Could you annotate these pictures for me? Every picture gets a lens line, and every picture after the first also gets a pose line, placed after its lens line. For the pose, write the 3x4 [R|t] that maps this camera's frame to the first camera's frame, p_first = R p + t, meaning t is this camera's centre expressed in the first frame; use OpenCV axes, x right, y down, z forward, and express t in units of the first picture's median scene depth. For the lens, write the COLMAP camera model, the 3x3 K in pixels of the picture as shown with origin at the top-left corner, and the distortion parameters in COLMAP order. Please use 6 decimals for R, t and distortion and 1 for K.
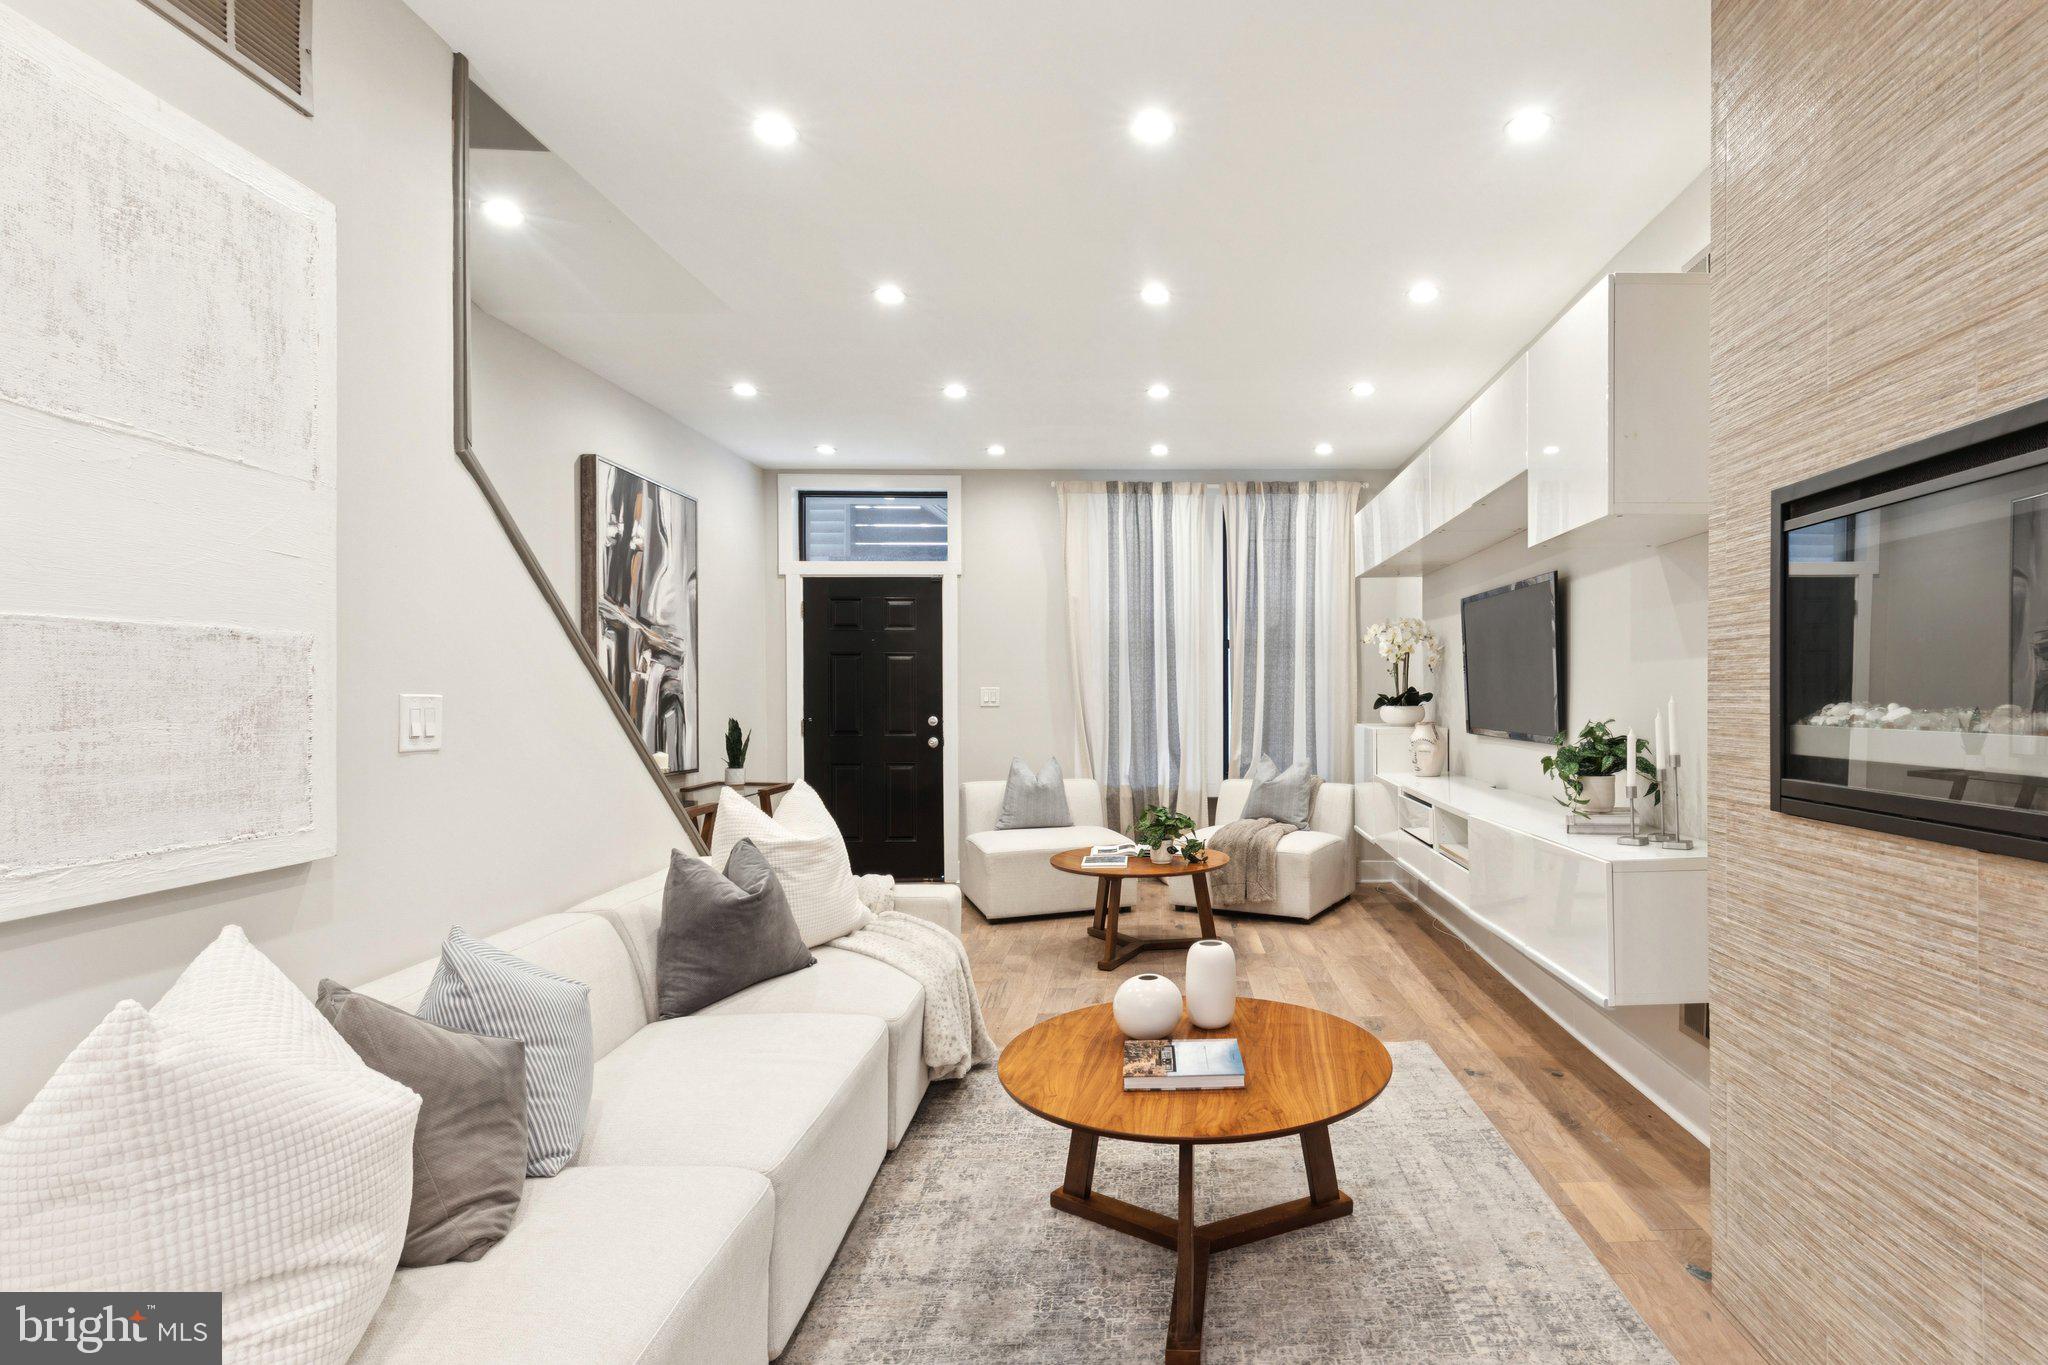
lens RADIAL K [[1013.8, 0, 1182.7], [0, 1013.8, 689.9], [0, 0, 1]] dist [0.002284, -0.001073]
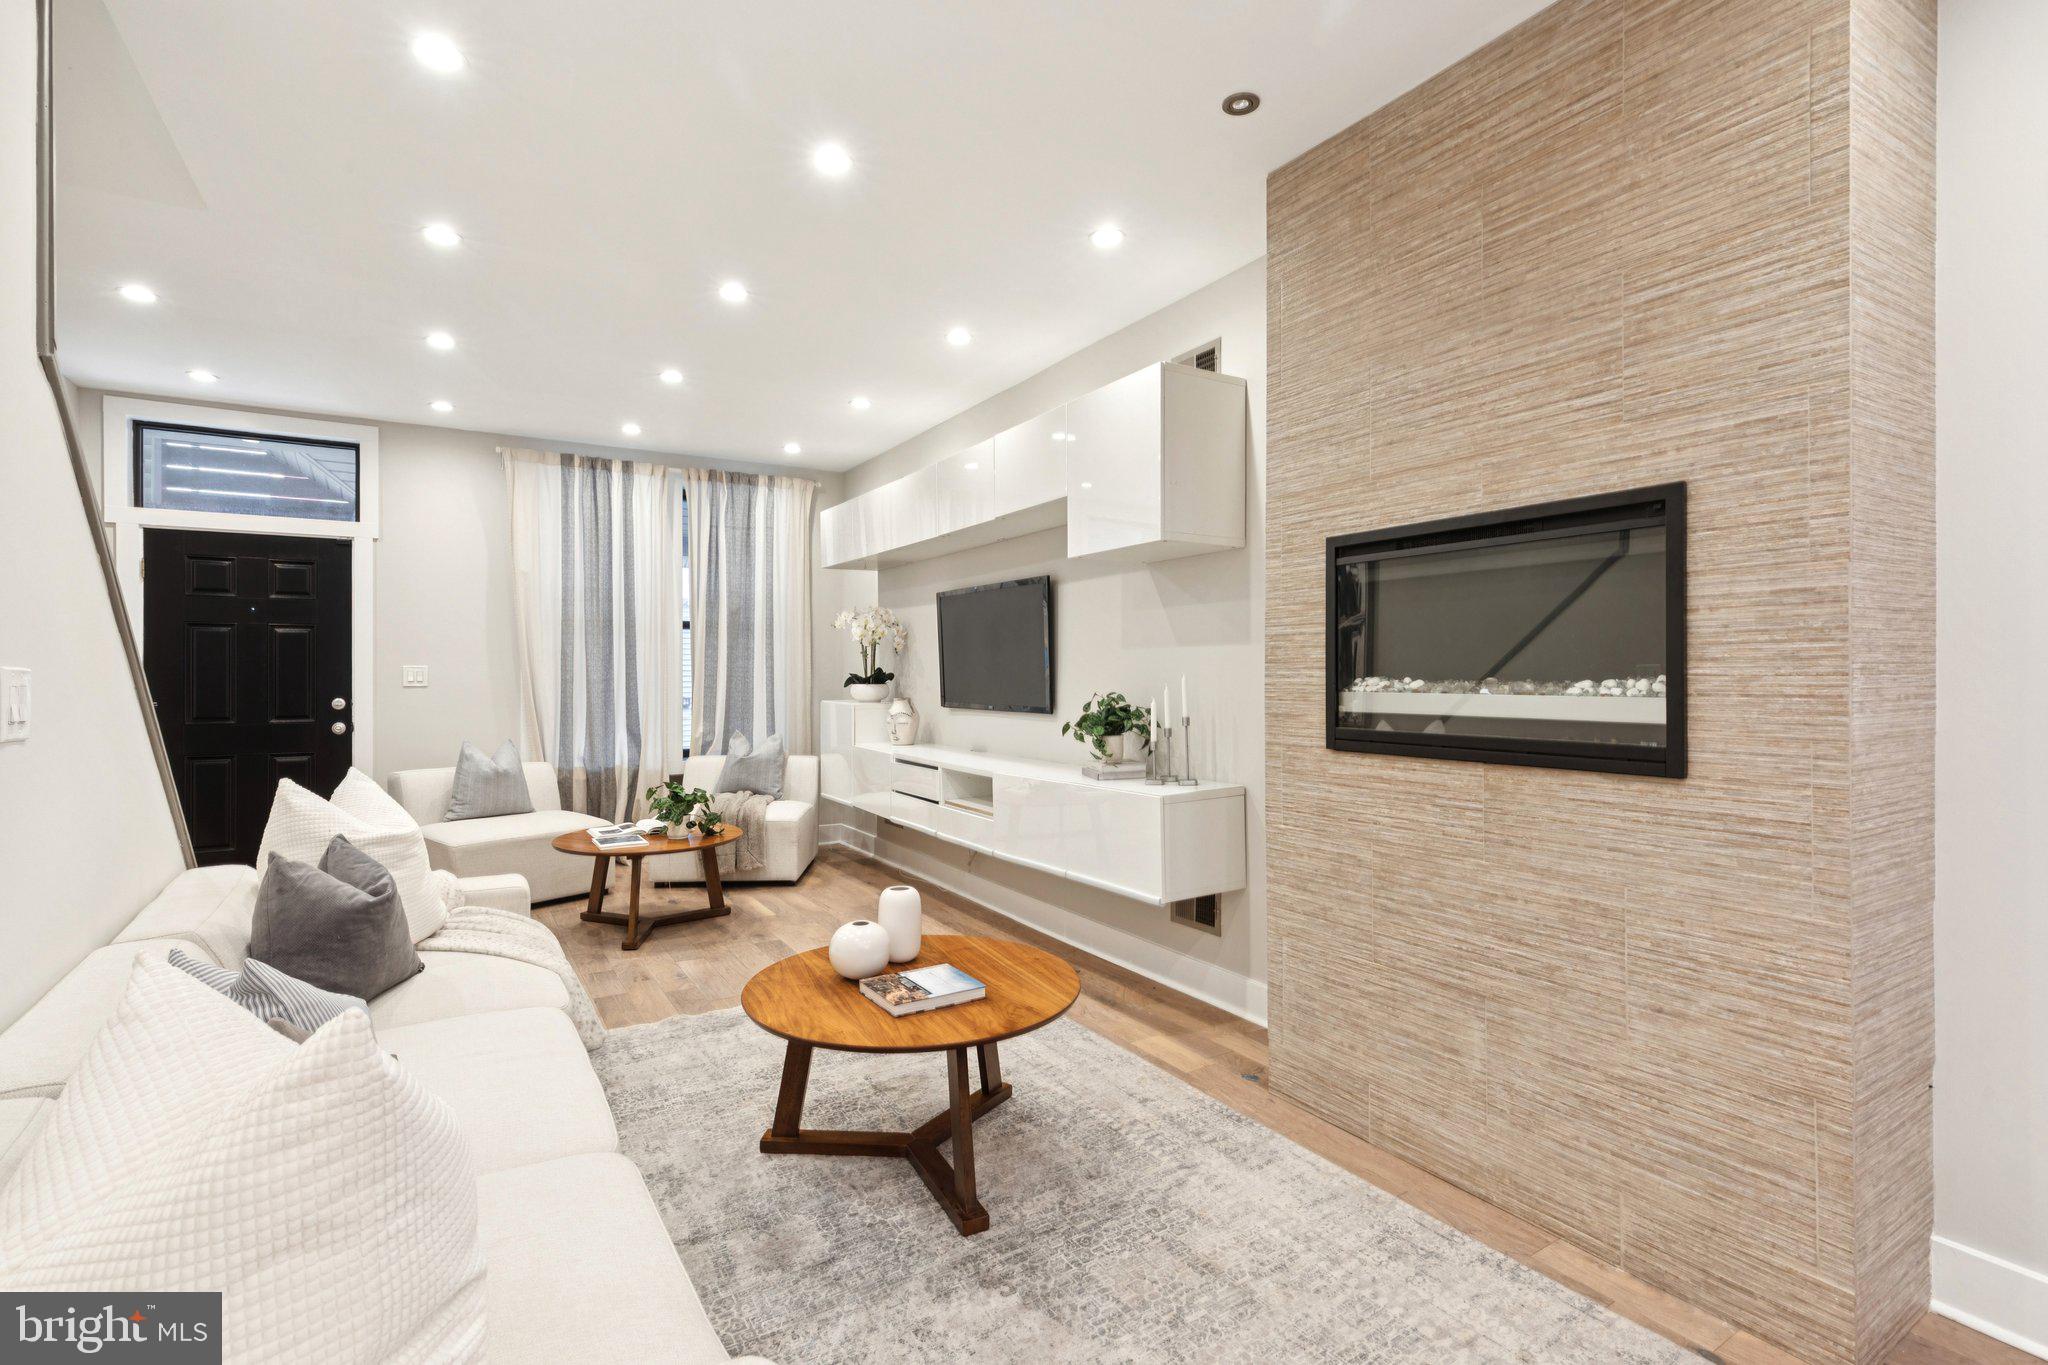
lens RADIAL K [[948.9, 0, 1011.3], [0, 948.9, 666.3], [0, 0, 1]] dist [0.004644, -0.000755]
pose [[0.869547, 0.005909, 0.493815, -0.427567], [-0.003215, 0.999975, -0.006305, 0.004962], [-0.493840, 0.003895, 0.869544, 0.001419]]
